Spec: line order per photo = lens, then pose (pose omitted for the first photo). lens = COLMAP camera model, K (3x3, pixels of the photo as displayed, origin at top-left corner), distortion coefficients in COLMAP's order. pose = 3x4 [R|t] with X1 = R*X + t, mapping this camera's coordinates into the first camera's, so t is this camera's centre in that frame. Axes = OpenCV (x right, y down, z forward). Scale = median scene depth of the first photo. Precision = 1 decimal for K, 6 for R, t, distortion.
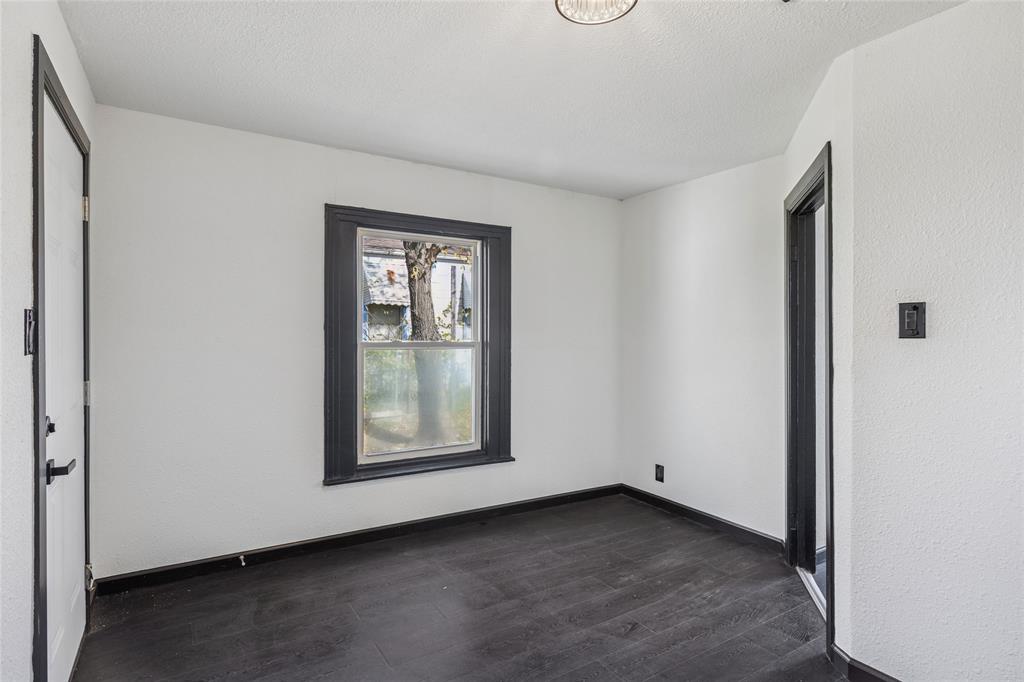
lens RADIAL K [[530.2, 0, 508.7], [0, 530.2, 333.6], [0, 0, 1]] dist [-0.005604, -0.000982]
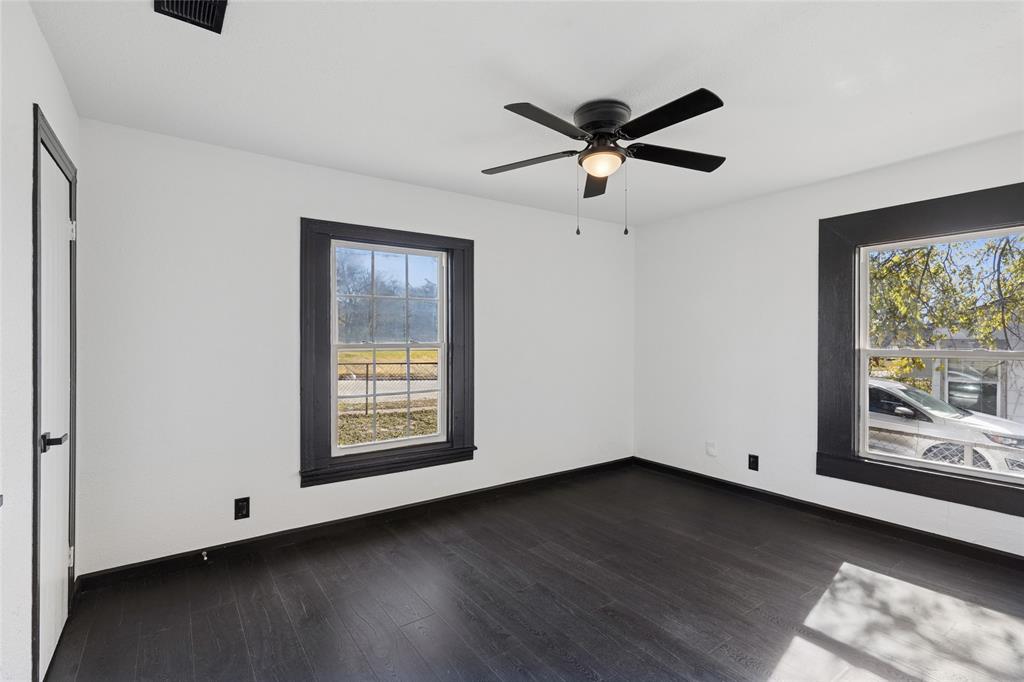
lens RADIAL K [[487.0, 0, 512.5], [0, 487.0, 332.8], [0, 0, 1]] dist [-0.012200, 0.003132]
pose [[0.997655, -0.004266, 0.068304, 0.018977], [0.004805, 0.999959, -0.007723, 0.001137], [-0.068268, 0.008033, 0.997635, -0.026009]]
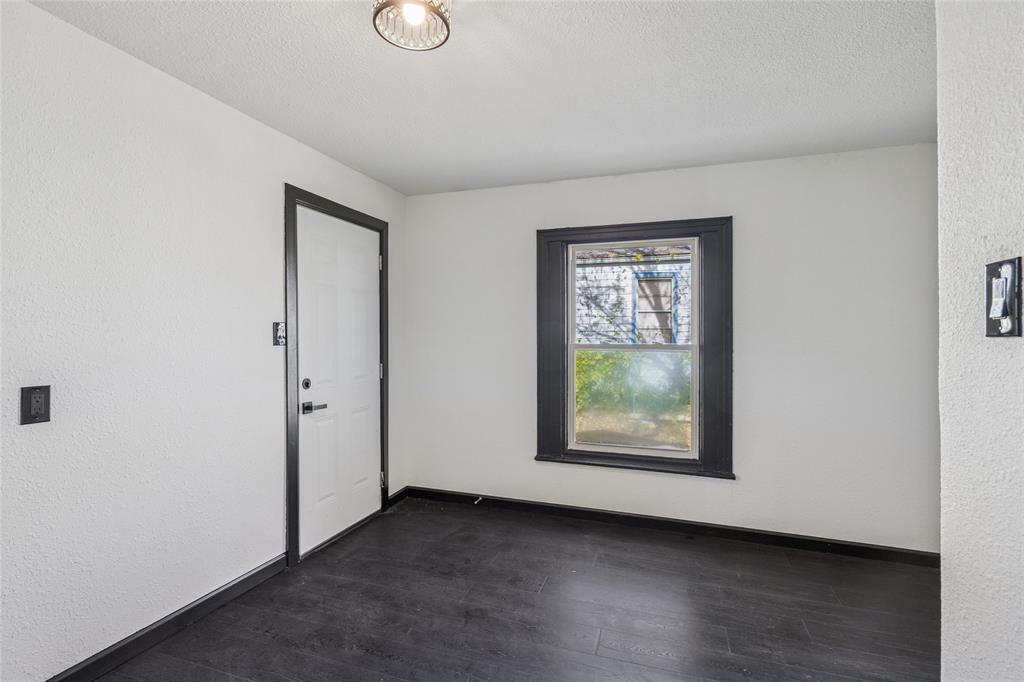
lens RADIAL K [[487.0, 0, 512.5], [0, 487.0, 337.7], [0, 0, 1]] dist [-0.012200, 0.003132]
pose [[0.632397, -0.000015, -0.774645, 0.488956], [-0.000669, 1.000000, -0.000566, 0.004544], [0.774644, 0.000876, 0.632396, 0.241379]]
